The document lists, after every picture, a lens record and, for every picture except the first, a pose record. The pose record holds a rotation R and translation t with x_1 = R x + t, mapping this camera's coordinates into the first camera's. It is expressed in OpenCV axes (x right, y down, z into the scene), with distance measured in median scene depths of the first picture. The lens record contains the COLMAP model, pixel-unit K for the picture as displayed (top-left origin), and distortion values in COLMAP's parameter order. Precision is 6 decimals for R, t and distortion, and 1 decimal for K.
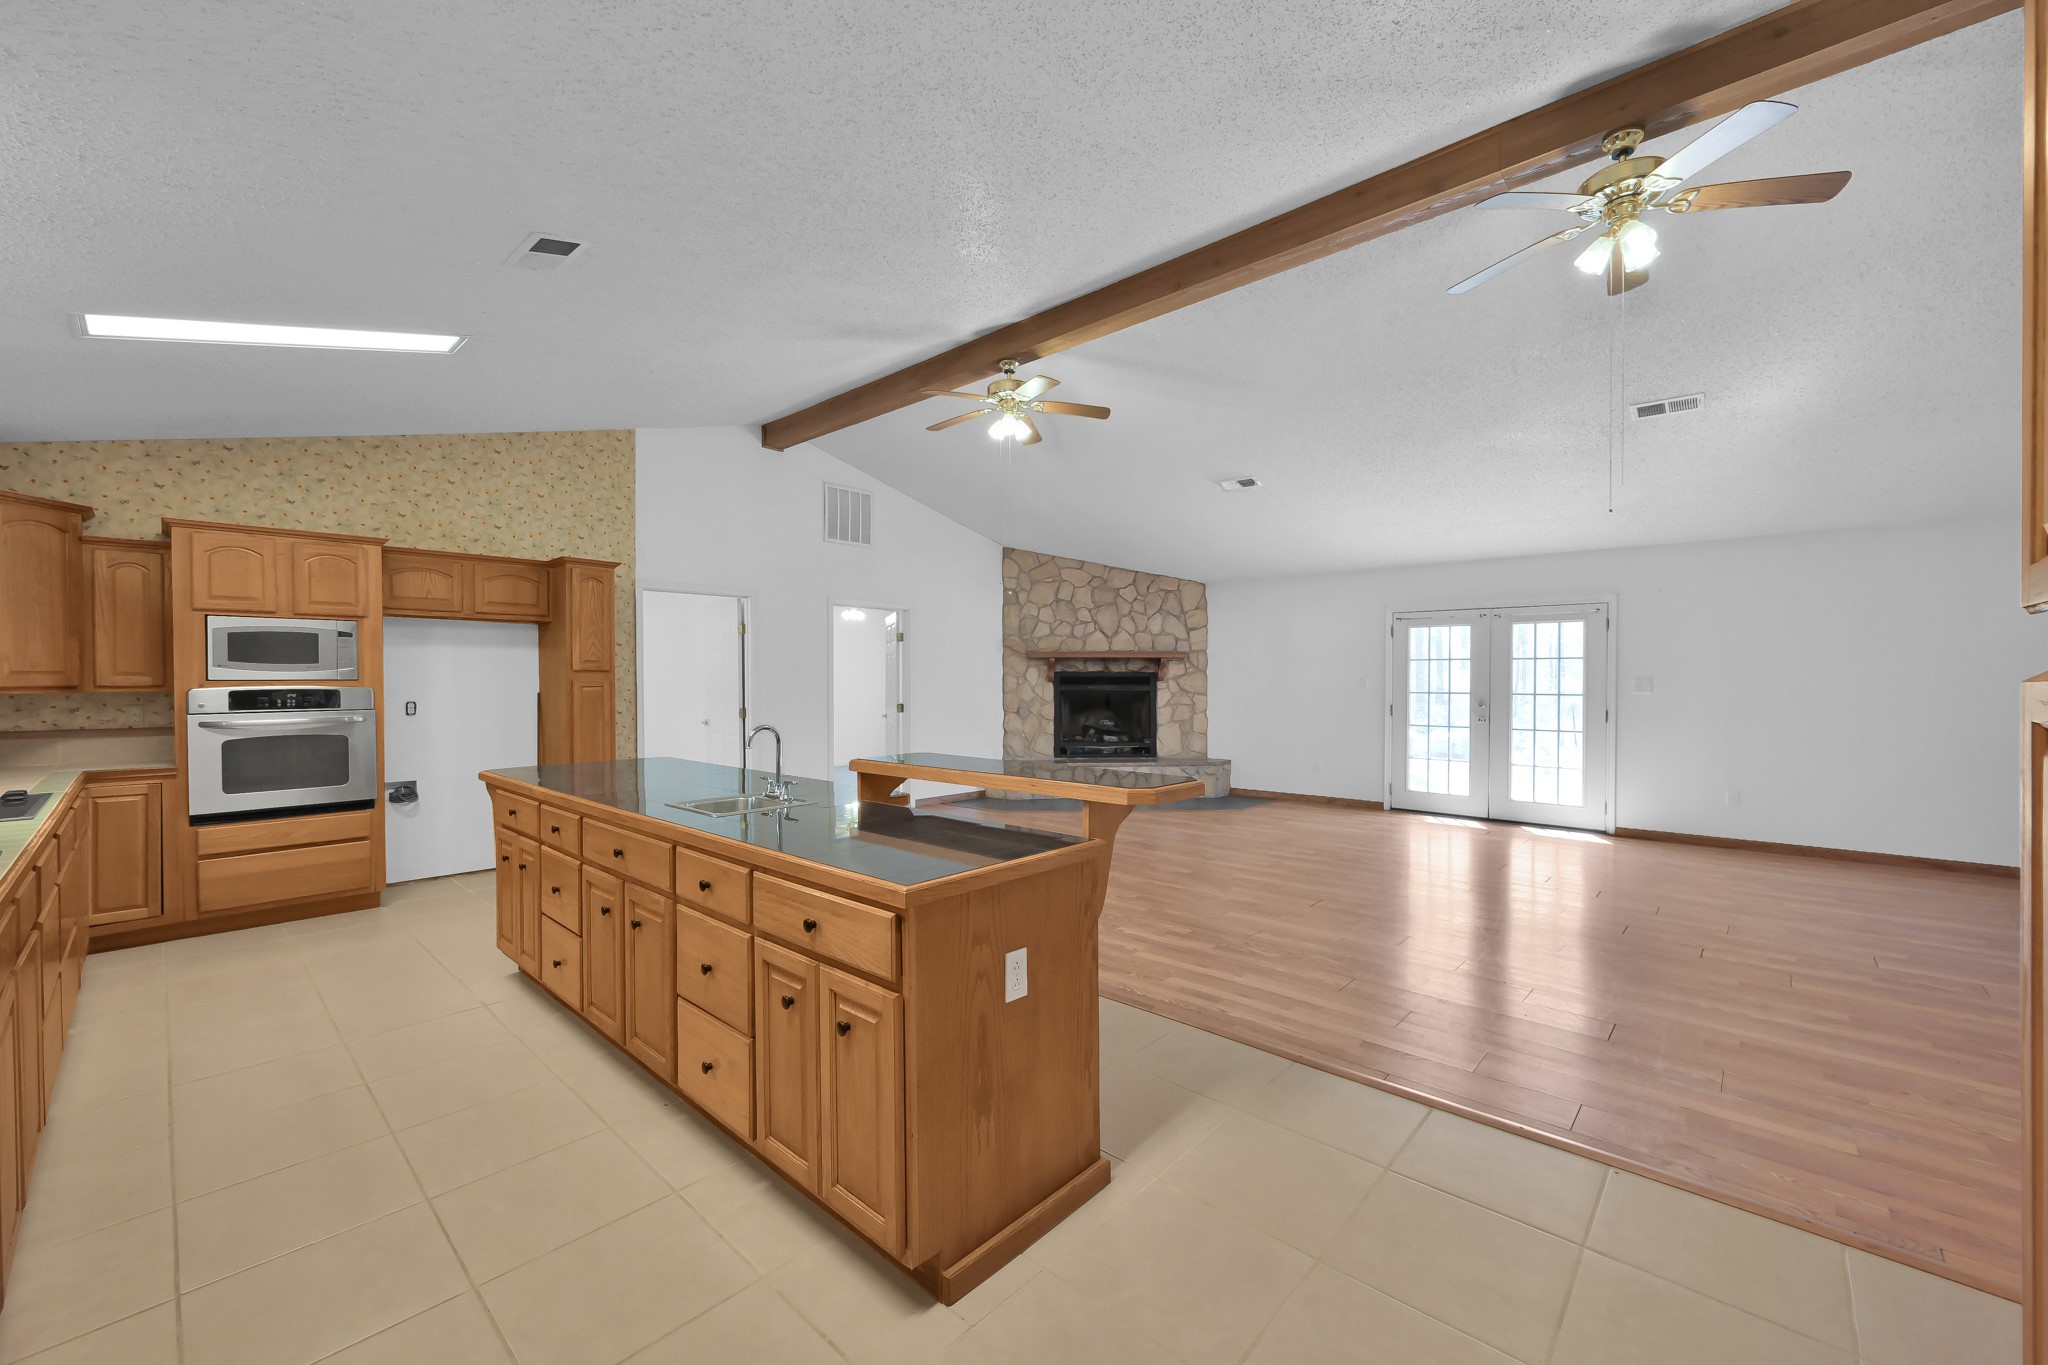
lens RADIAL K [[808.9, 0, 1043.8], [0, 808.9, 684.4], [0, 0, 1]] dist [-0.001711, -0.000179]
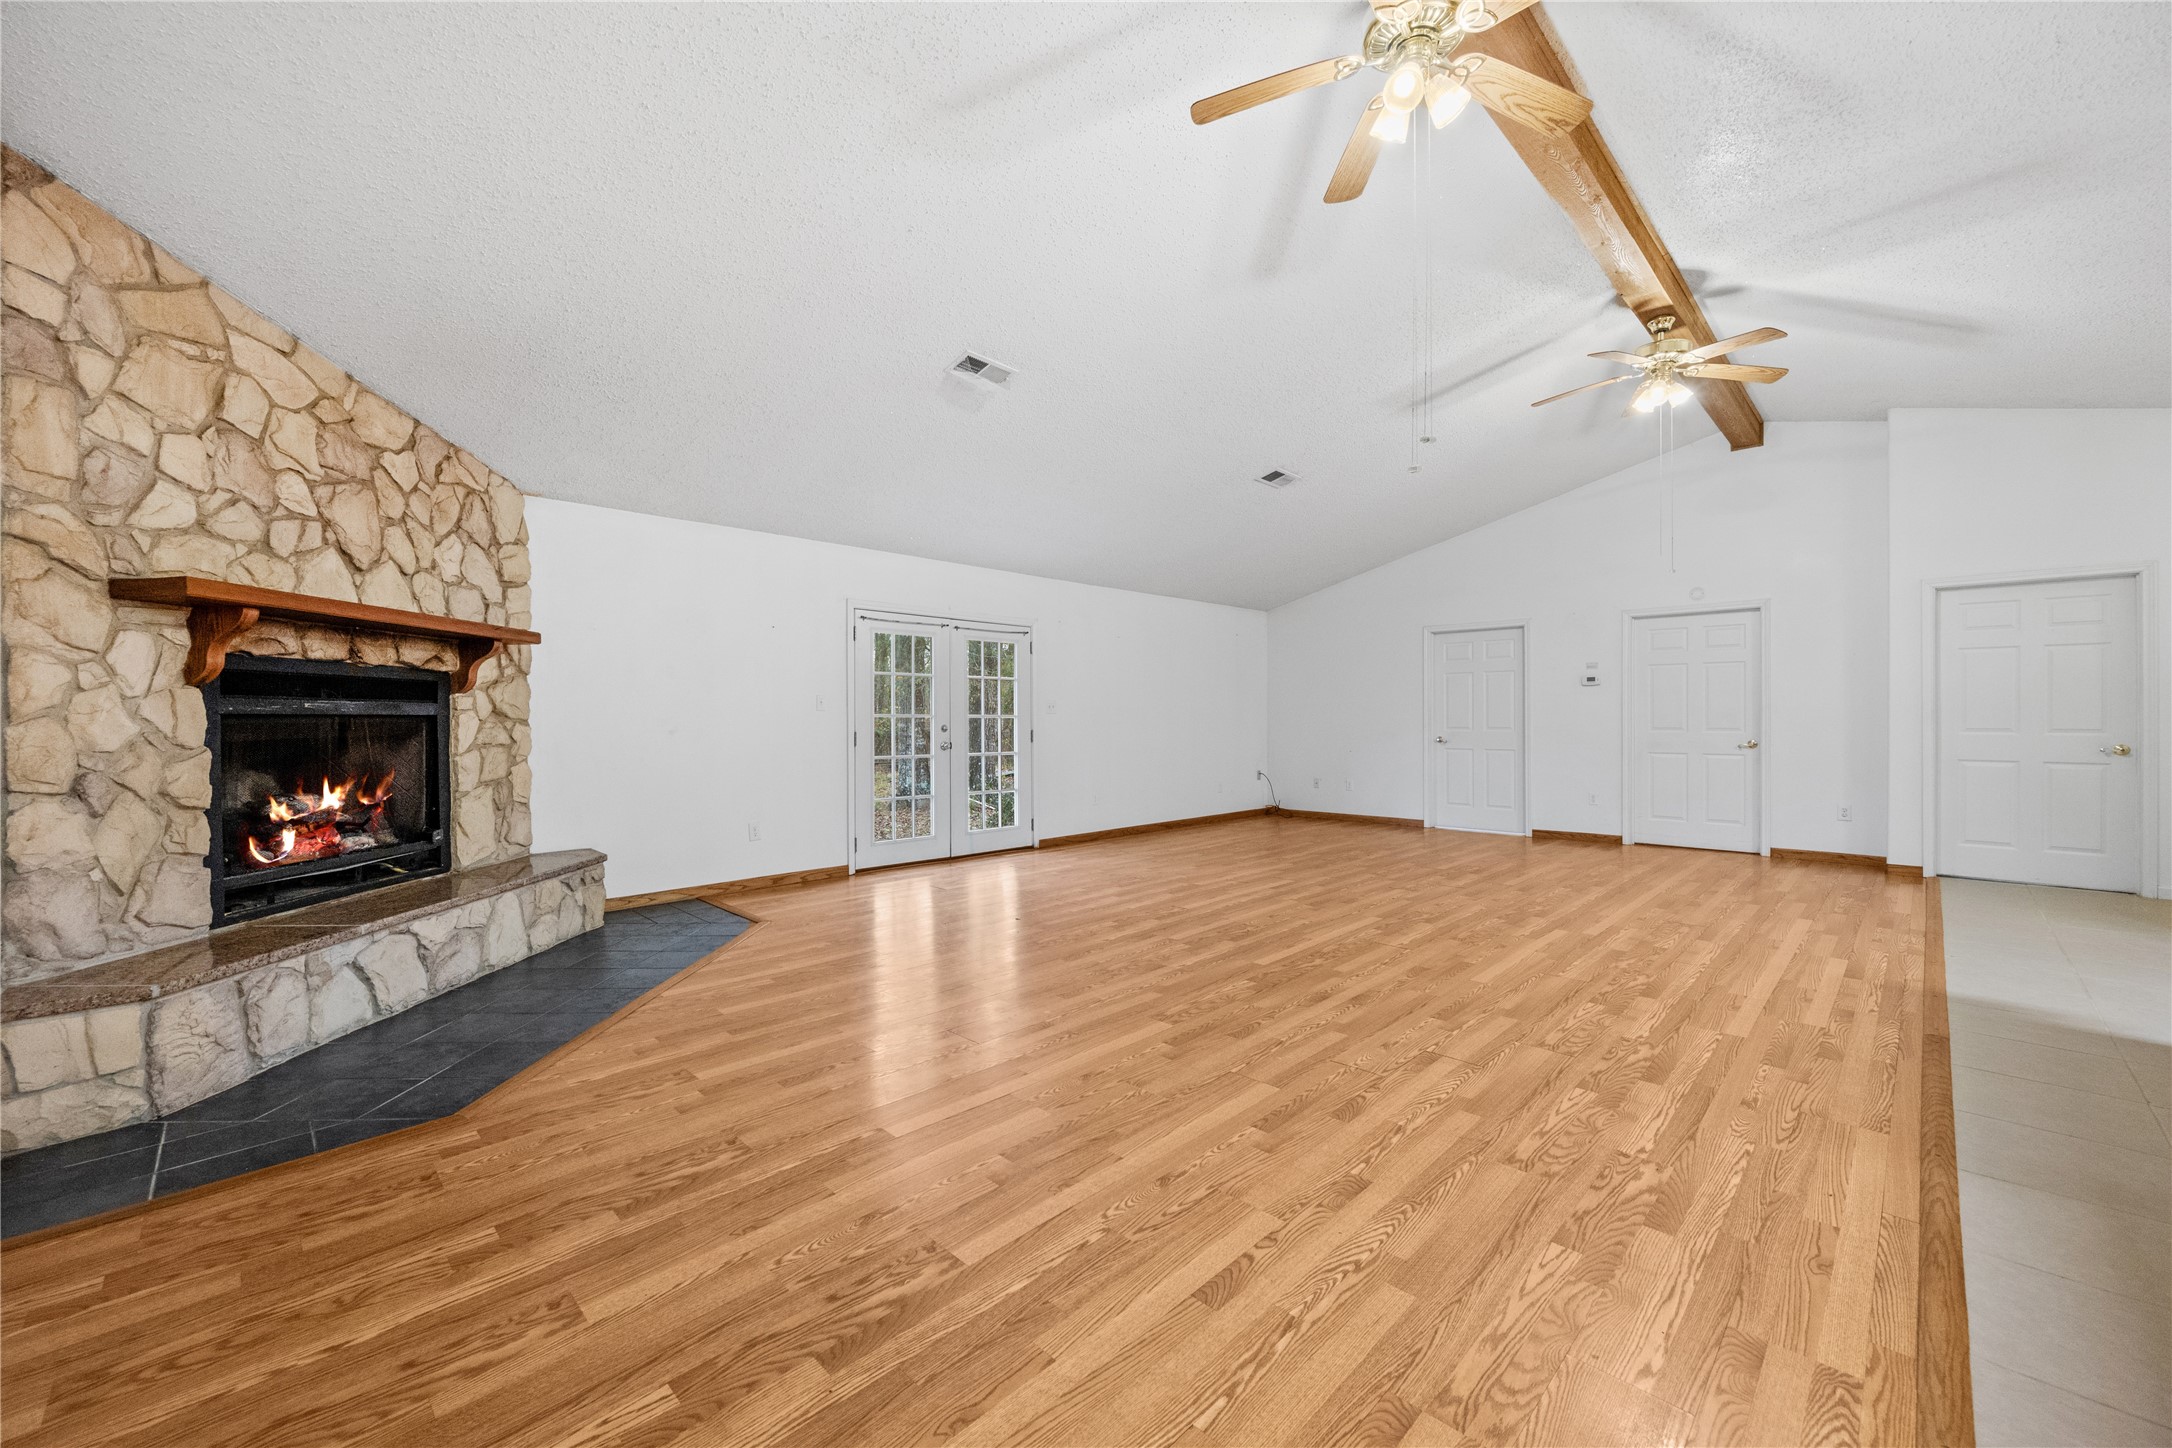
lens RADIAL K [[854.2, 0, 1072.2], [0, 854.2, 721.7], [0, 0, 1]] dist [0.001832, -0.000479]
pose [[0.054933, -0.003250, 0.998485, -0.299638], [0.009960, 0.999947, 0.002707, 0.013737], [-0.998440, 0.009797, 0.054963, 0.658414]]
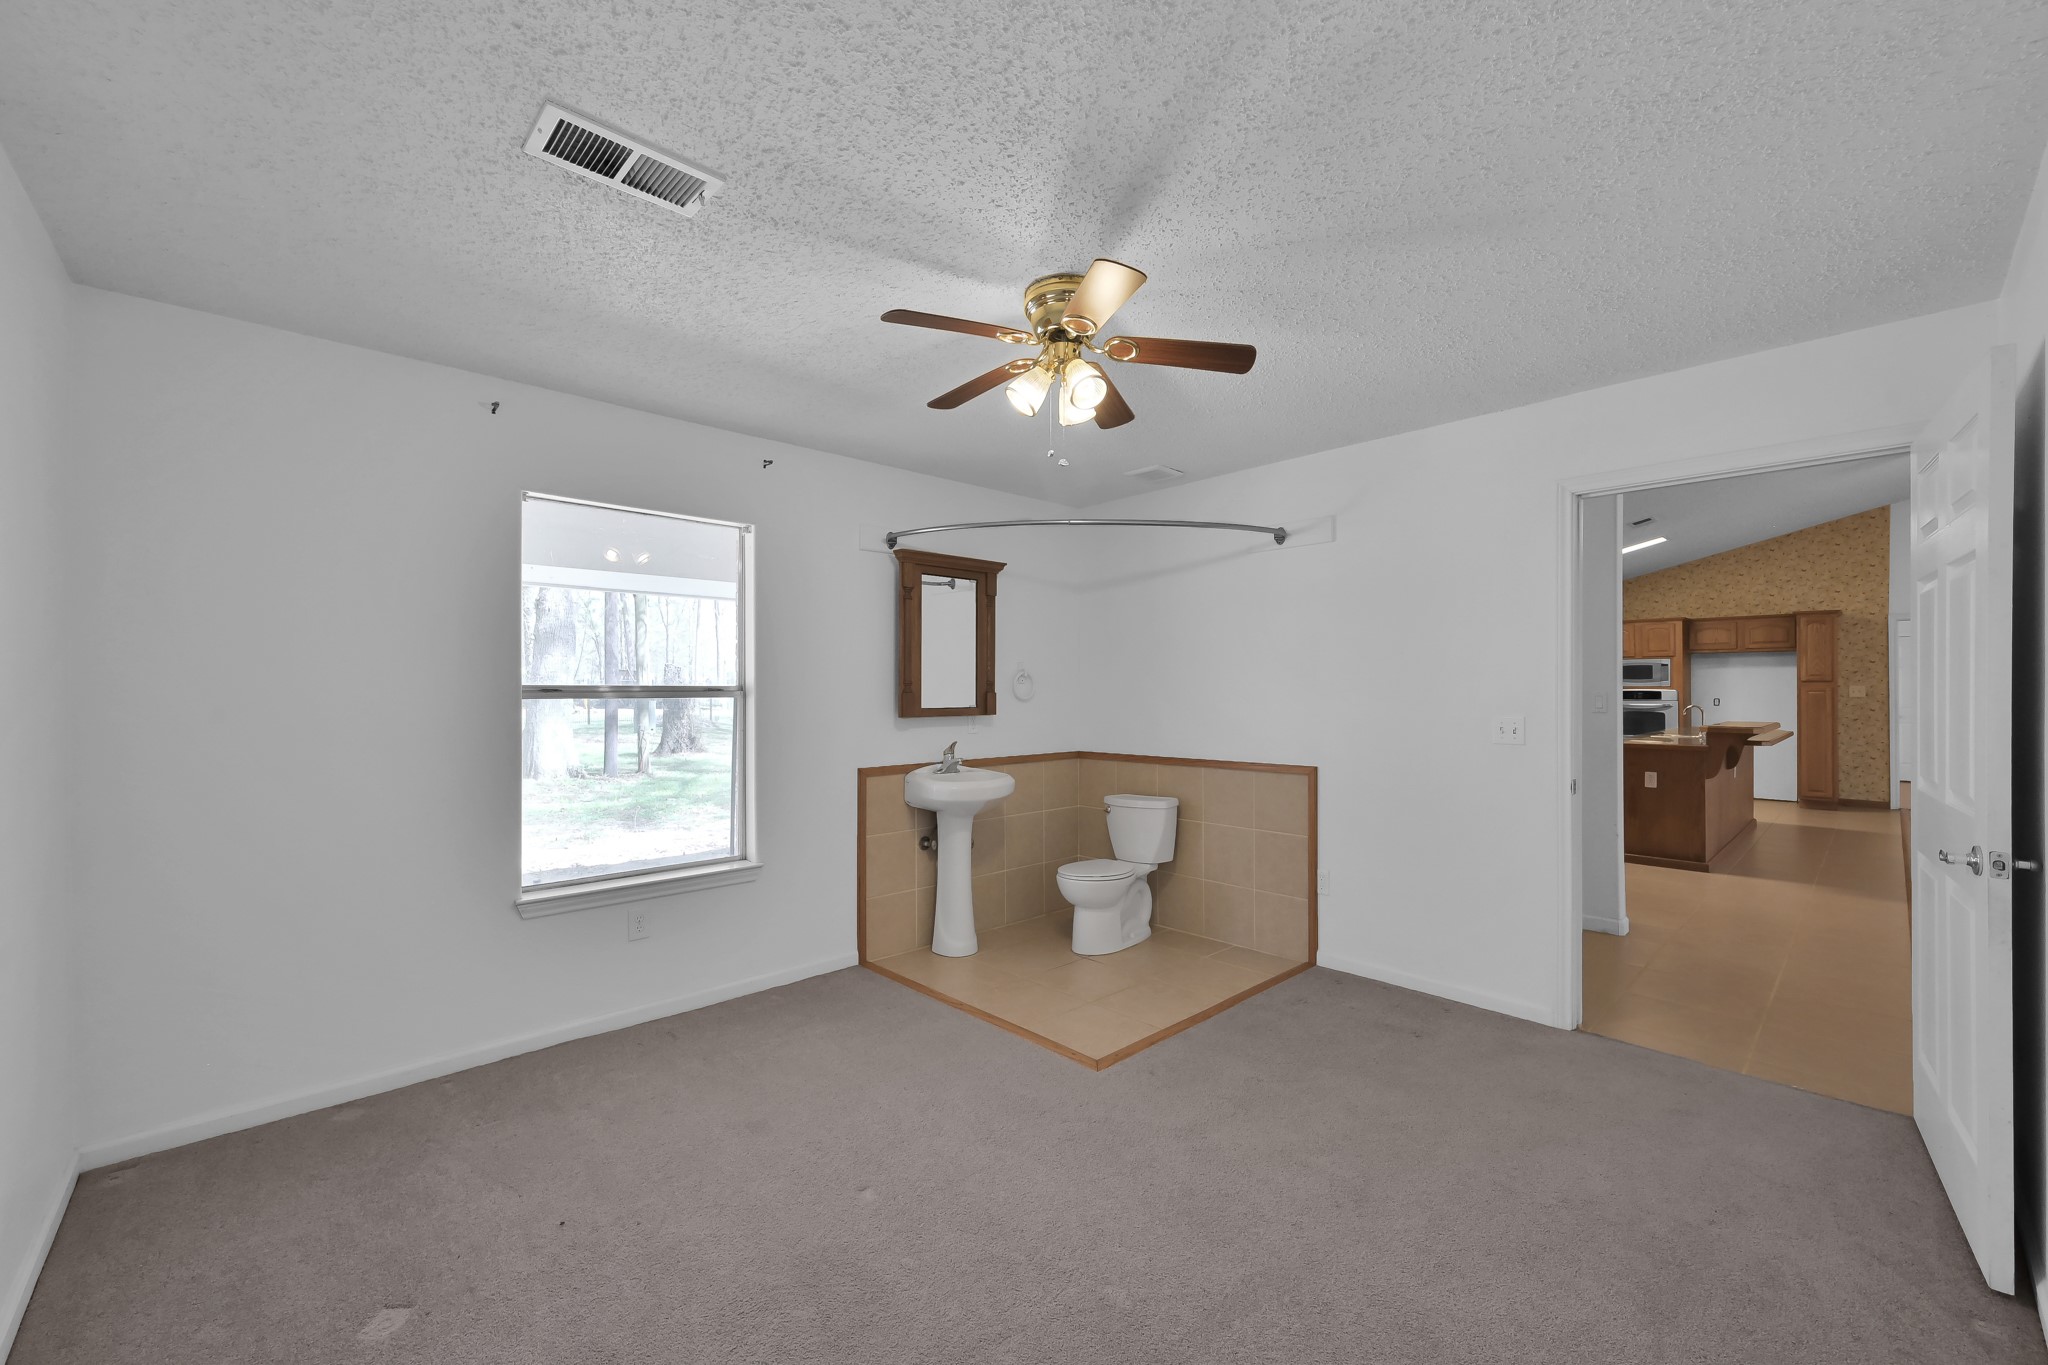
lens RADIAL K [[808.9, 0, 999.9], [0, 808.9, 680.5], [0, 0, 1]] dist [-0.001711, -0.000179]
pose [[-0.103856, -0.005594, -0.994577, 0.698485], [-0.005156, 0.999974, -0.005086, -0.000930], [0.994579, 0.004600, -0.103882, -0.251448]]
